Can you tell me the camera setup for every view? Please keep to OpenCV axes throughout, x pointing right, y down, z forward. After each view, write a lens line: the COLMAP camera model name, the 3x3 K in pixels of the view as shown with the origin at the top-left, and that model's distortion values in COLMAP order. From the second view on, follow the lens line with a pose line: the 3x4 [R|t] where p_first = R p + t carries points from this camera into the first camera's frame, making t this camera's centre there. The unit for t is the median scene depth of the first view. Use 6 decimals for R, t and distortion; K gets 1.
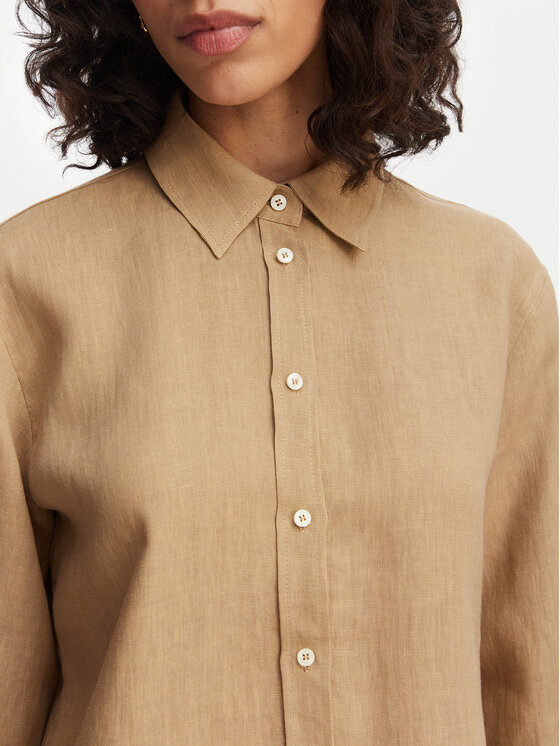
lens RADIAL K [[1100.5, 0, 284.8], [0, 1100.5, 369.3], [0, 0, 1]] dist [-0.189465, 0.000000]
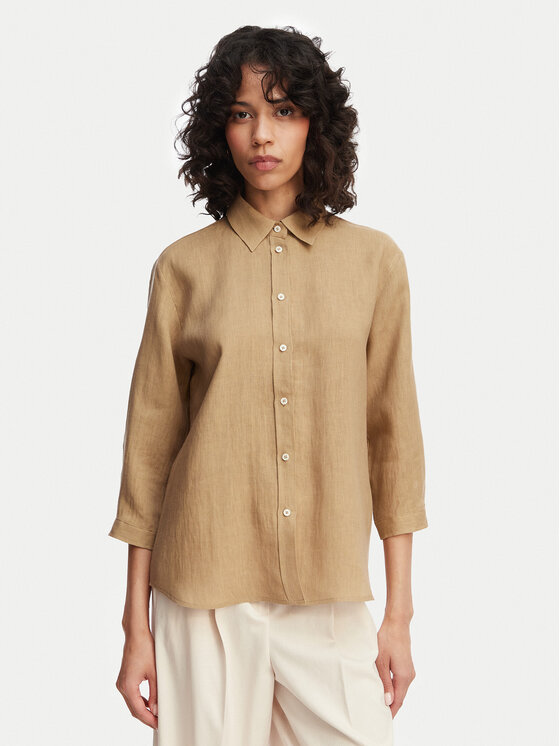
lens RADIAL K [[1046.0, 0, 278.1], [0, 1046.0, 369.7], [0, 0, 1]] dist [-0.022222, 0.000000]
pose [[0.980869, -0.041087, -0.190284, 0.450132], [0.022866, 0.995024, -0.096980, 0.408244], [0.193322, 0.090774, 0.976927, -1.321915]]
